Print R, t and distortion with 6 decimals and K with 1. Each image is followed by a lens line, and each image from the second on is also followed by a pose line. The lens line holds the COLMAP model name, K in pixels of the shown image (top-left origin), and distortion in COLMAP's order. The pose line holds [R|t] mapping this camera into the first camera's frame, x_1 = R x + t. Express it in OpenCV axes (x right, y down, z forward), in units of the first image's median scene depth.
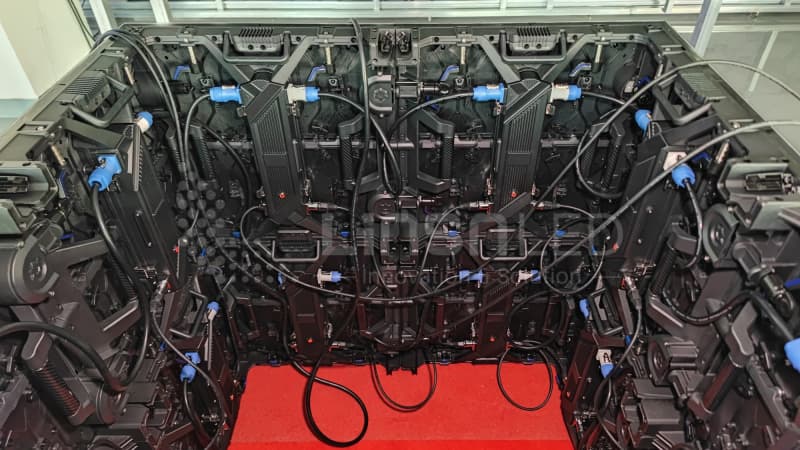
lens RADIAL K [[537.6, 0, 407.4], [0, 537.6, 222.6], [0, 0, 1]] dist [0.042029, -0.010277]
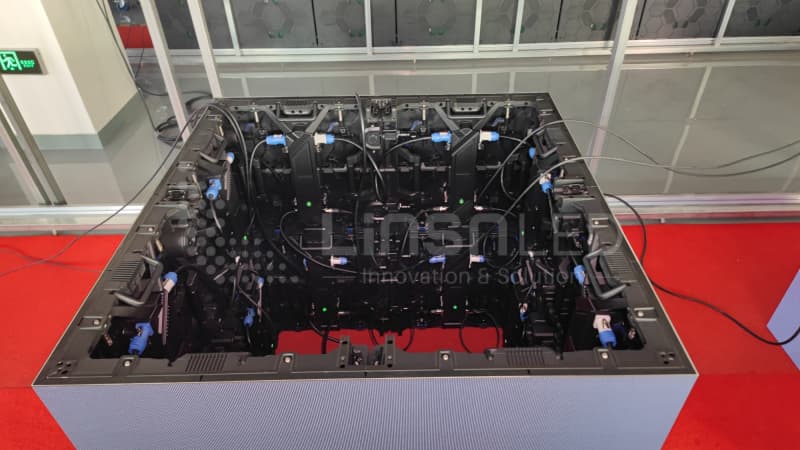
lens RADIAL K [[537.6, 0, 402.8], [0, 537.6, 225.2], [0, 0, 1]] dist [0.042029, -0.010277]
pose [[0.999930, -0.011774, 0.001224, 0.032928], [0.011808, 0.999403, -0.032479, 0.069742], [-0.000841, 0.032491, 0.999472, -0.579224]]
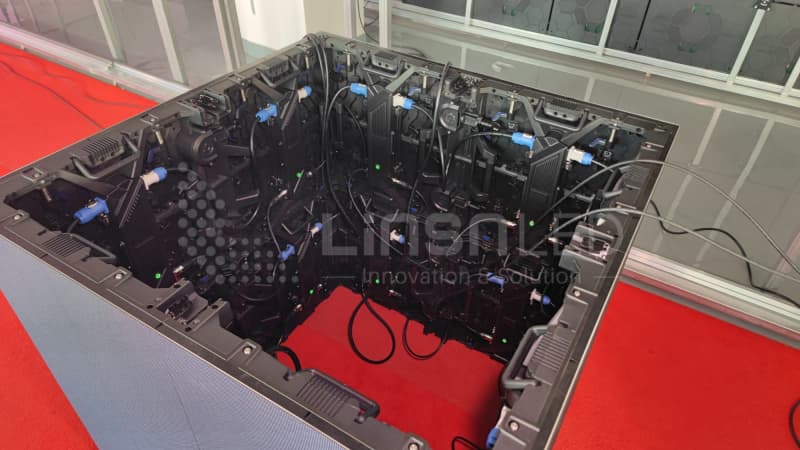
lens RADIAL K [[537.6, 0, 406.4], [0, 537.6, 225.2], [0, 0, 1]] dist [0.042029, -0.010277]
pose [[0.854822, 0.355054, -0.378438, 0.480590], [-0.362386, 0.930440, 0.054385, -0.012428], [0.371424, 0.090651, 0.924028, -0.308066]]
